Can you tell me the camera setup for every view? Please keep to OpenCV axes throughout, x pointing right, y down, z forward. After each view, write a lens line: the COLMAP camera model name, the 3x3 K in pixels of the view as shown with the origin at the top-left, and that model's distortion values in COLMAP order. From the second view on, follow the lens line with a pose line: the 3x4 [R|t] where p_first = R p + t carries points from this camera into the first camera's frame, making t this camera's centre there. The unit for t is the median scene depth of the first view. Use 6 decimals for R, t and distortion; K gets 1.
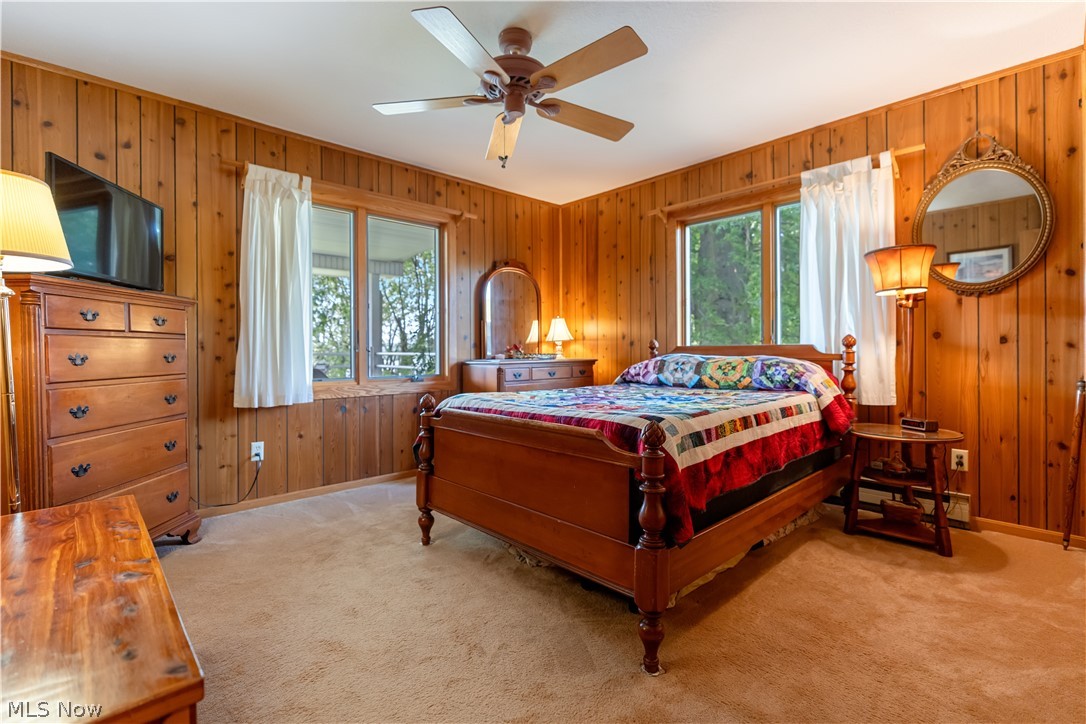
lens RADIAL K [[496.8, 0, 544.2], [0, 496.8, 352.5], [0, 0, 1]] dist [-0.003402, 0.001990]
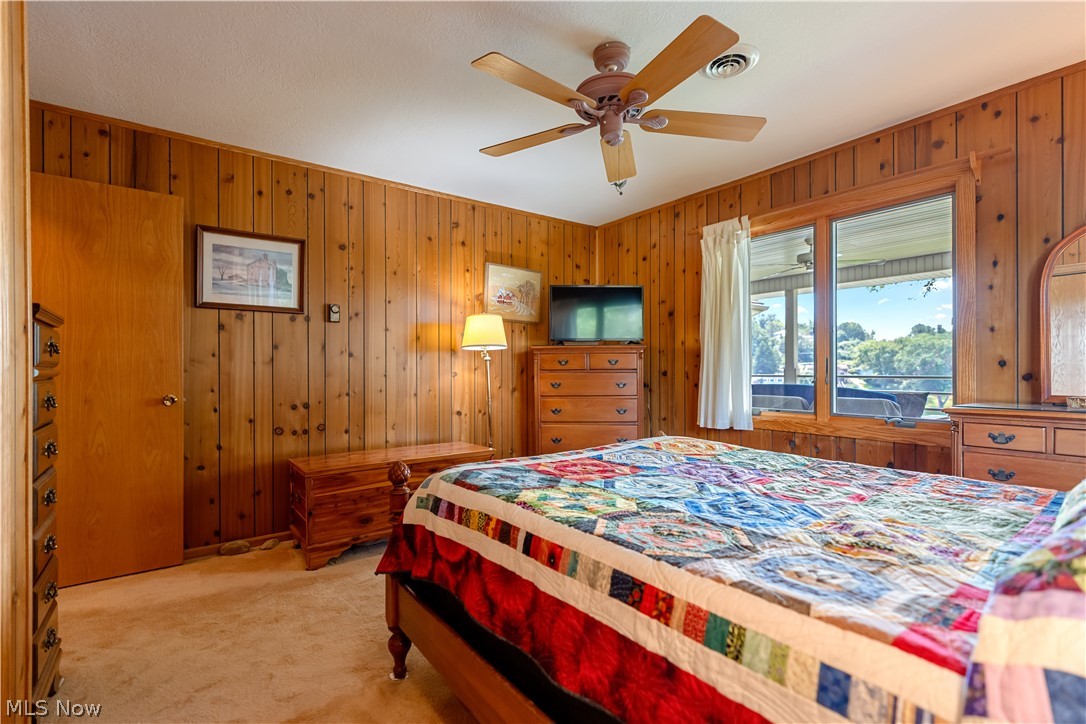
lens RADIAL K [[496.8, 0, 547.2], [0, 496.8, 370.5], [0, 0, 1]] dist [-0.003402, 0.001990]
pose [[-0.110130, 0.009050, -0.993876, 0.599043], [0.003763, 0.999955, 0.008689, -0.034981], [0.993910, -0.002783, -0.110159, 0.675419]]
